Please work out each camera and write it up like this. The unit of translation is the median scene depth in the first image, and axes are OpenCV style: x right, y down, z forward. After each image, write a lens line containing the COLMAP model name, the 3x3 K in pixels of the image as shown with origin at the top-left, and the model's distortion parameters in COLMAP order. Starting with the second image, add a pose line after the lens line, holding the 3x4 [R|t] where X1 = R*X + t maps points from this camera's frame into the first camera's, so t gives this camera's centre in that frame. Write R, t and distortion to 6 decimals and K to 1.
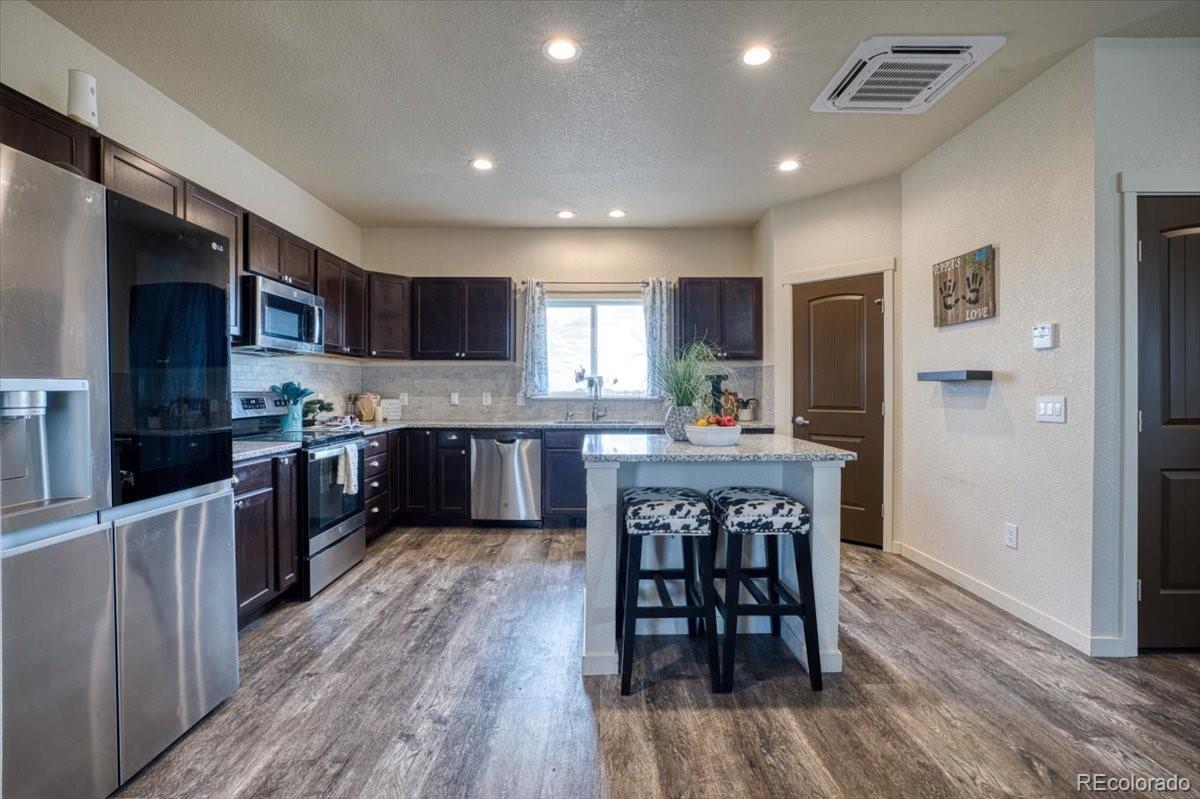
lens RADIAL K [[534.3, 0, 601.6], [0, 534.3, 394.1], [0, 0, 1]] dist [-0.053129, 0.022633]
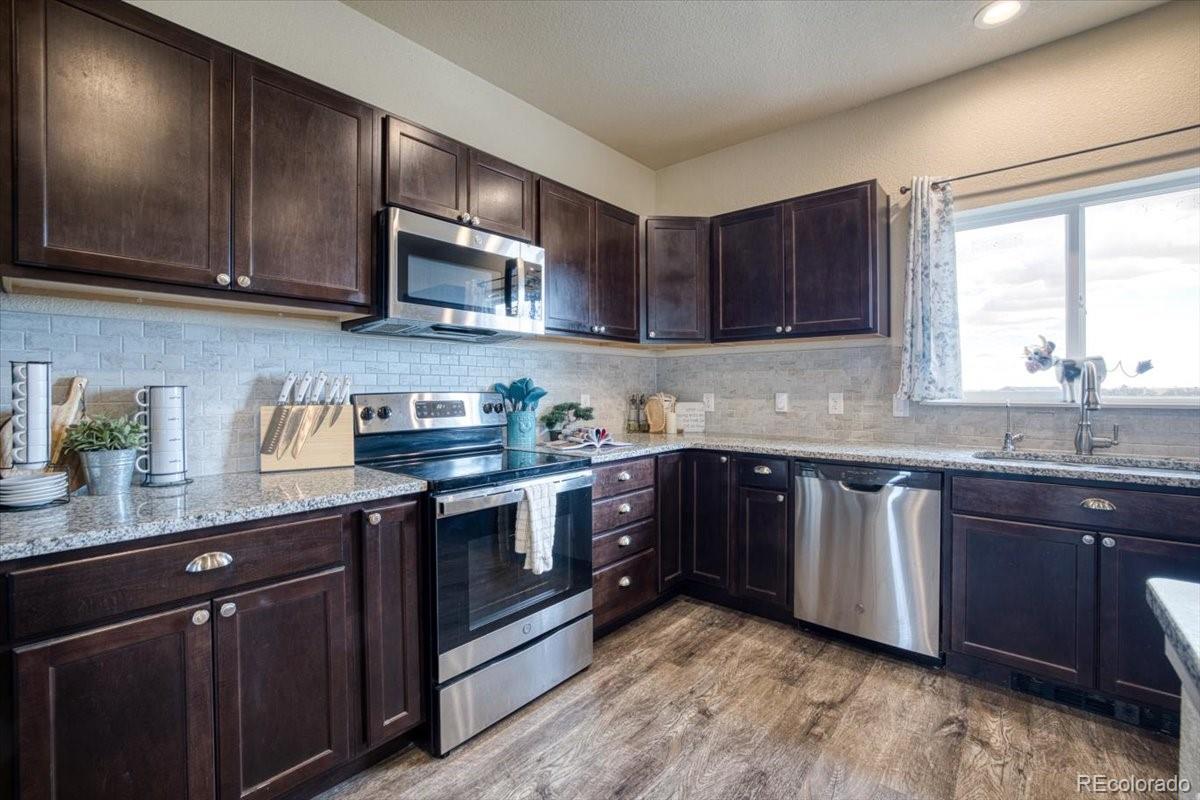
lens RADIAL K [[518.1, 0, 596.7], [0, 518.1, 393.2], [0, 0, 1]] dist [-0.052304, 0.020584]
pose [[0.748575, 0.000450, -0.663050, -0.045171], [-0.000913, 1.000000, -0.000352, -0.002317], [0.663050, 0.000869, 0.748575, 0.471229]]
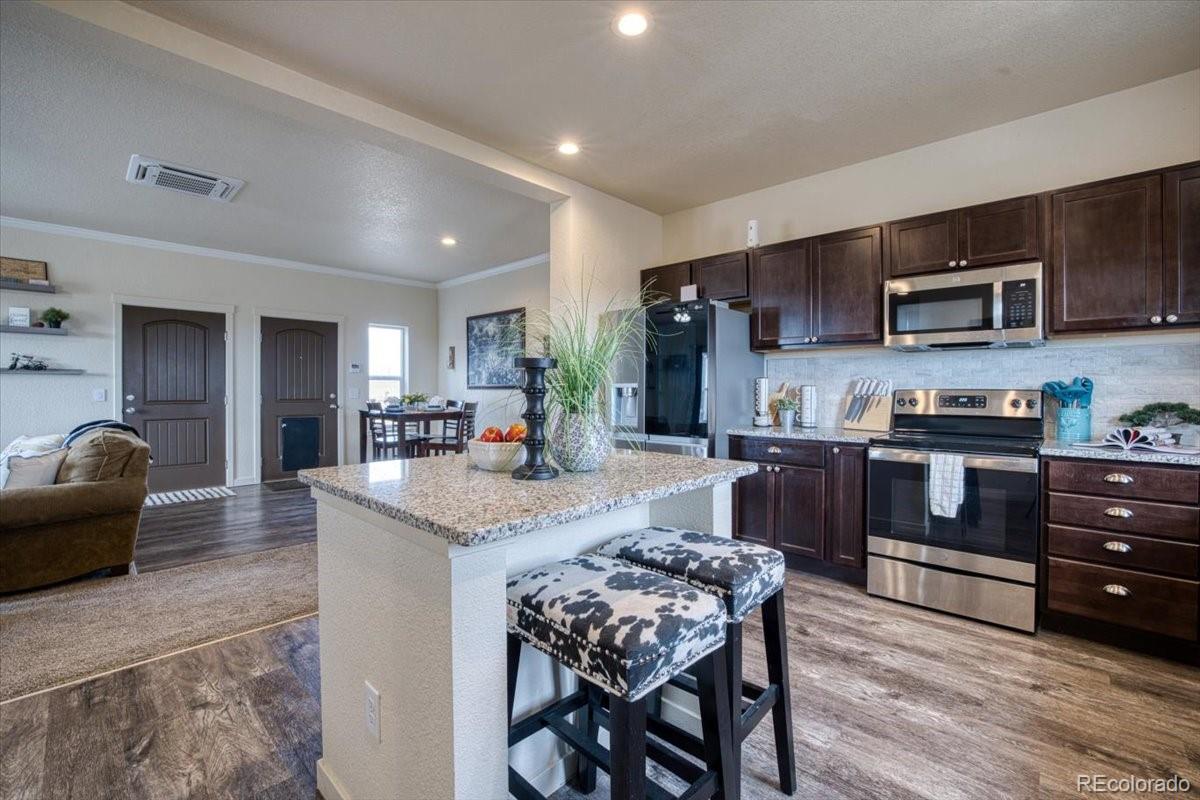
lens RADIAL K [[518.1, 0, 596.7], [0, 518.1, 393.2], [0, 0, 1]] dist [-0.052304, 0.020584]
pose [[-0.702394, 0.000477, -0.711789, 0.339068], [-0.010226, 0.999890, 0.010762, -0.000328], [0.711715, 0.014838, -0.702311, 0.879886]]
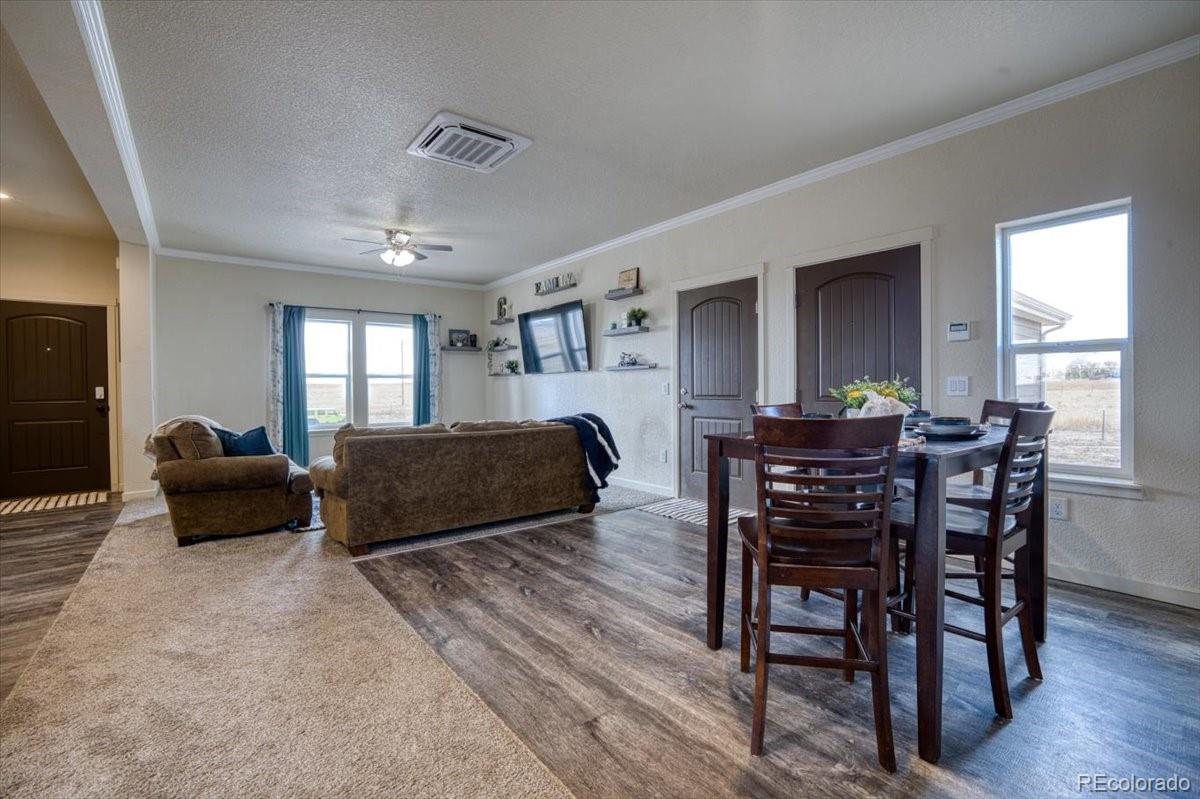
lens RADIAL K [[518.1, 0, 596.7], [0, 518.1, 392.7], [0, 0, 1]] dist [-0.052304, 0.020584]
pose [[-0.616486, -0.004466, 0.787354, -0.515782], [0.010416, 0.999850, 0.013826, 0.020581], [-0.787297, 0.016724, -0.616347, 0.092821]]
